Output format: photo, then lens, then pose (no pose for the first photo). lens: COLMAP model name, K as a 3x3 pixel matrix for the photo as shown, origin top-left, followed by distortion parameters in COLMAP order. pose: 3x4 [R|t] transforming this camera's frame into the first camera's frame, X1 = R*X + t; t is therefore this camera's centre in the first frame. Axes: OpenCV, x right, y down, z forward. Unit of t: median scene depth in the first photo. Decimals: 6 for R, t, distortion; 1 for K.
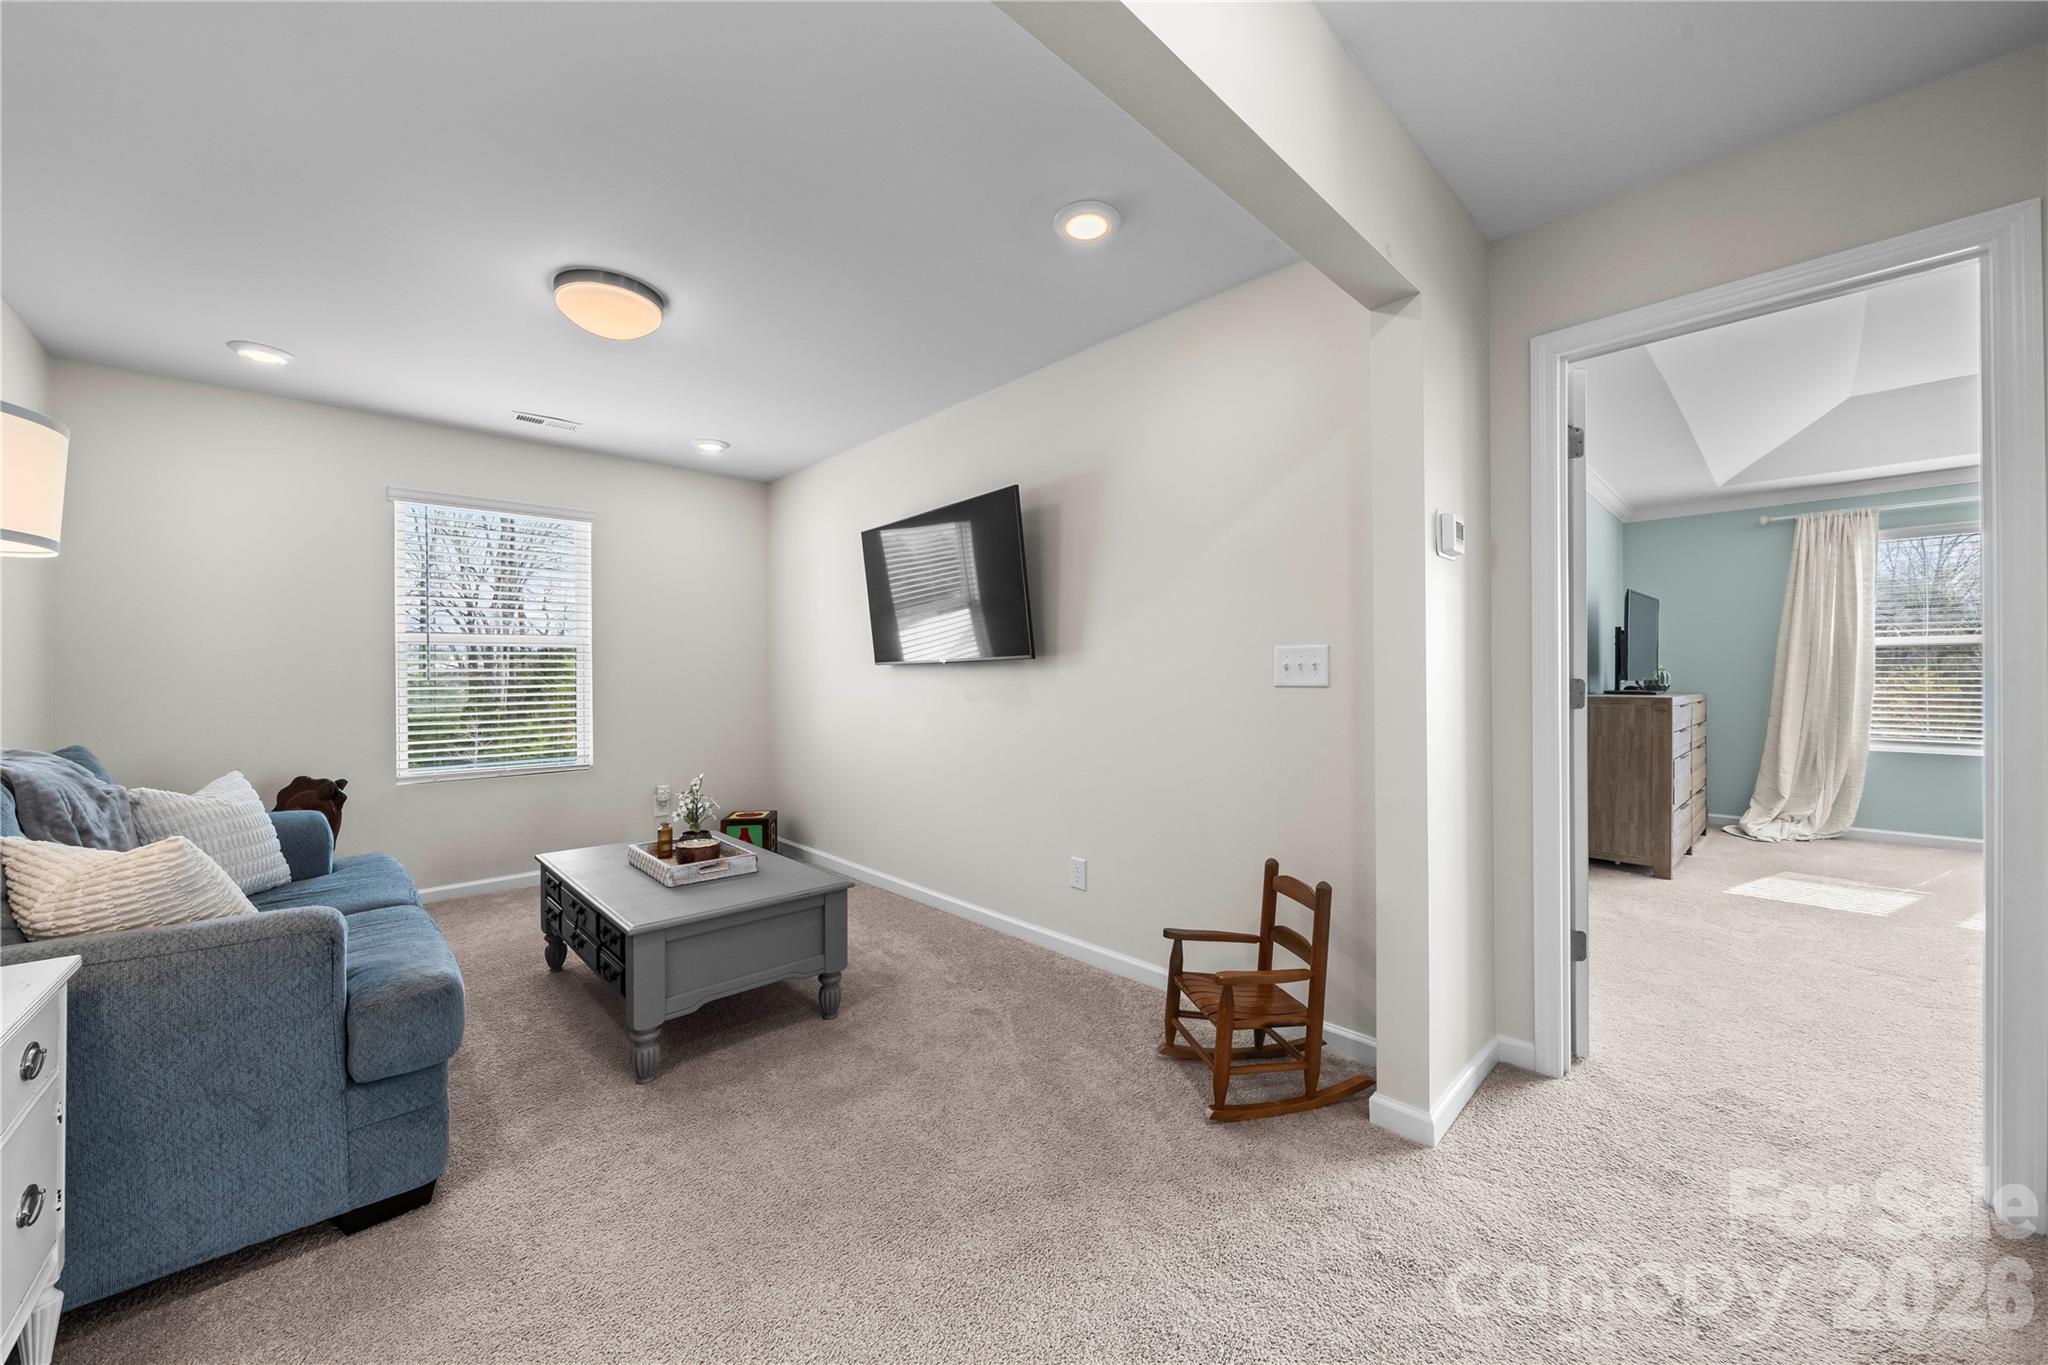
lens RADIAL K [[756.1, 0, 1013.8], [0, 756.1, 683.1], [0, 0, 1]] dist [-0.003240, -0.000420]
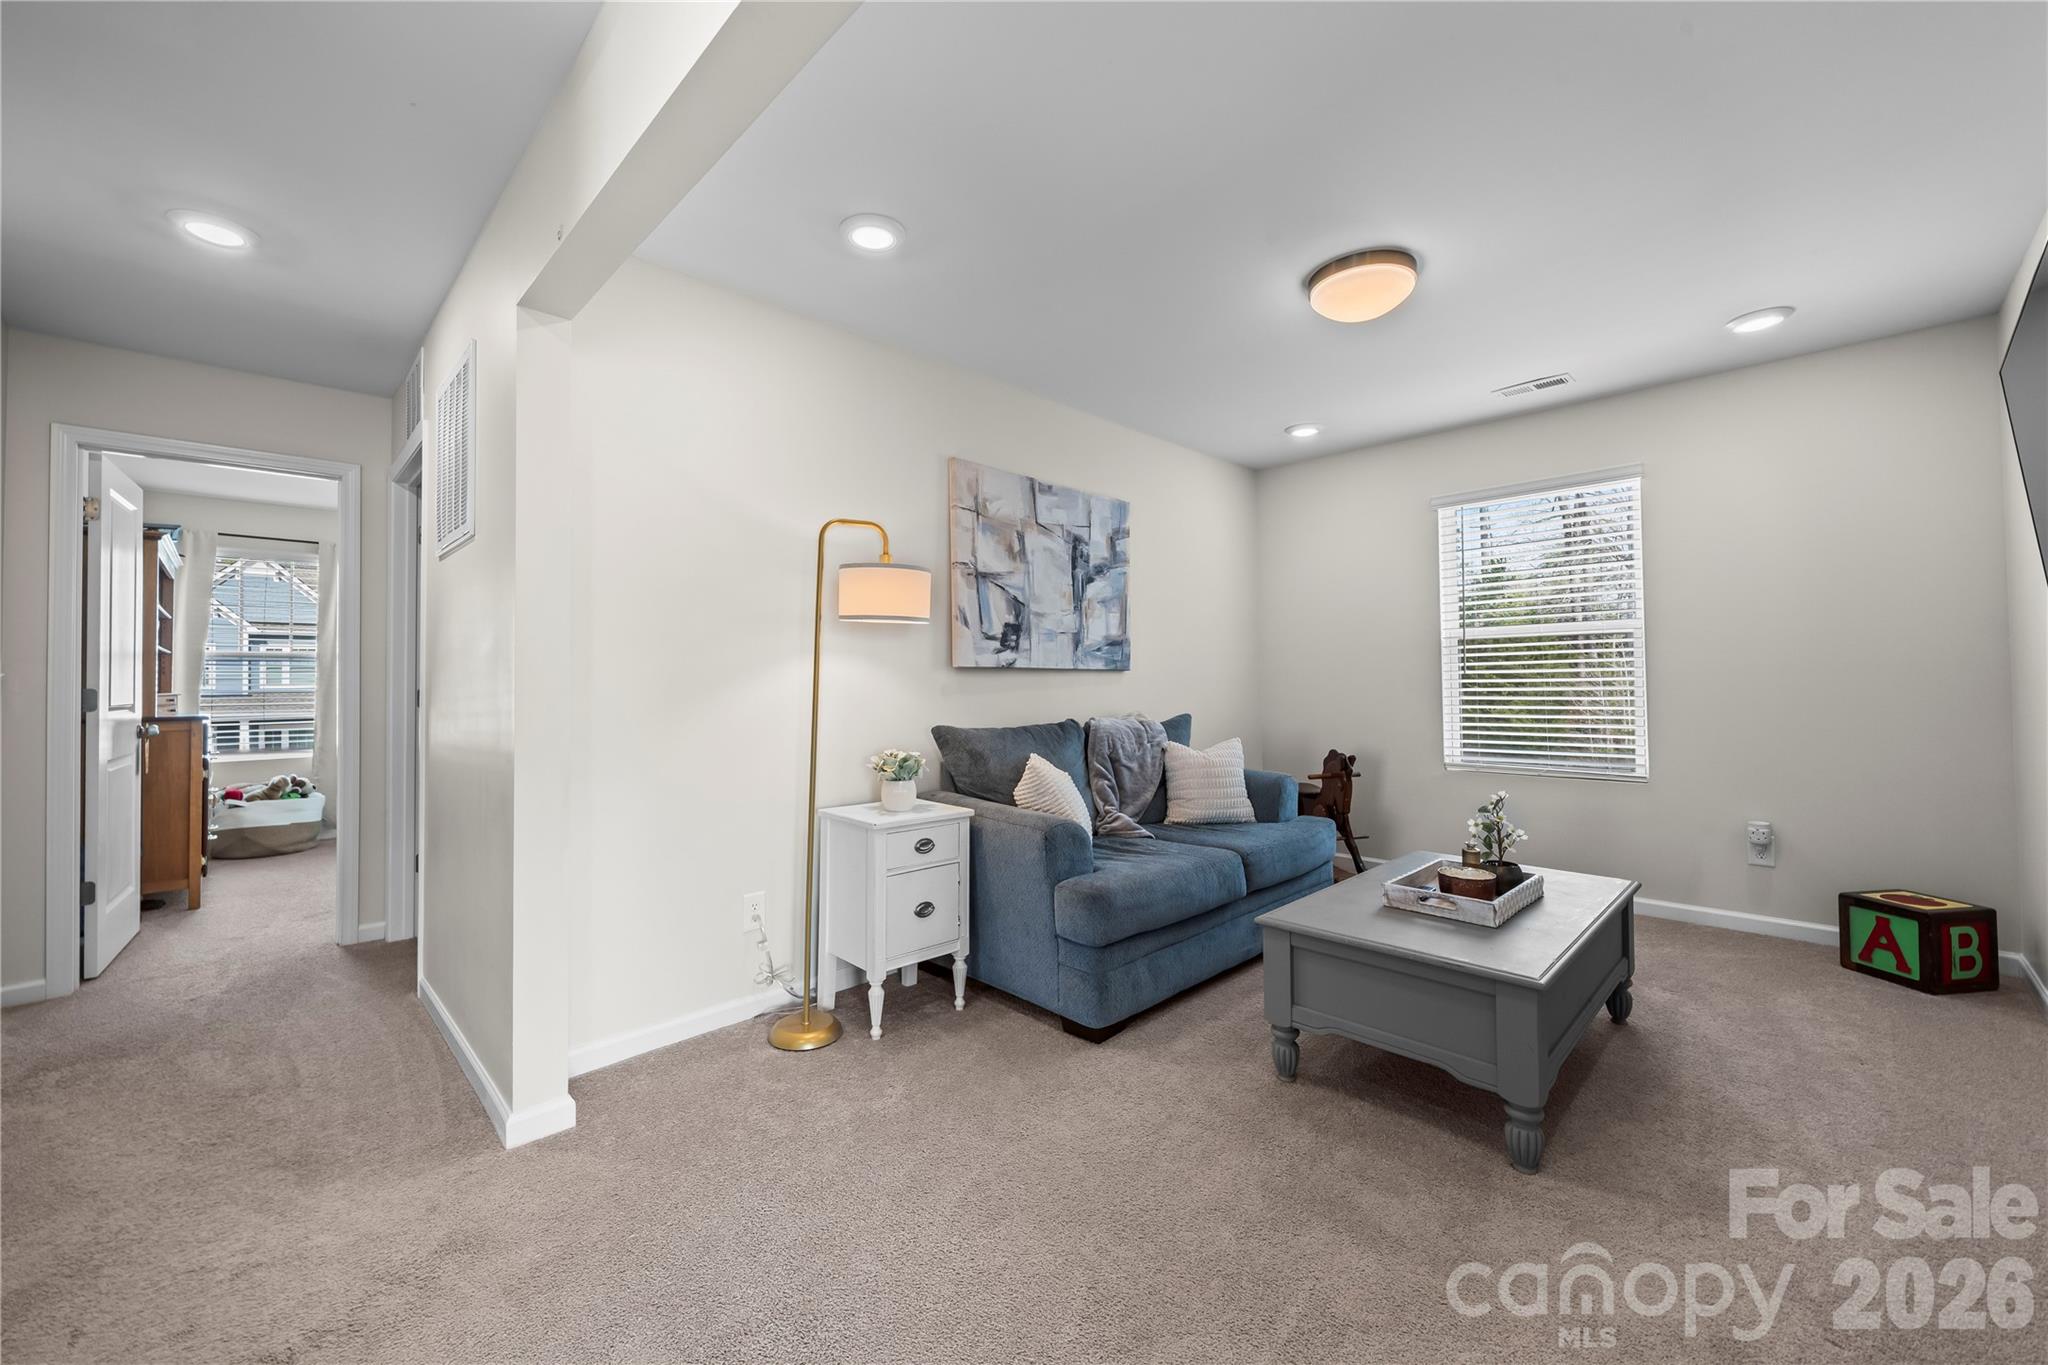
lens RADIAL K [[799.7, 0, 1022.8], [0, 799.7, 682.1], [0, 0, 1]] dist [-0.001425, 0.000014]
pose [[0.009106, 0.009876, -0.999910, 0.498179], [0.004288, 0.999942, 0.009915, -0.007719], [0.999949, -0.004378, 0.009063, 0.575214]]
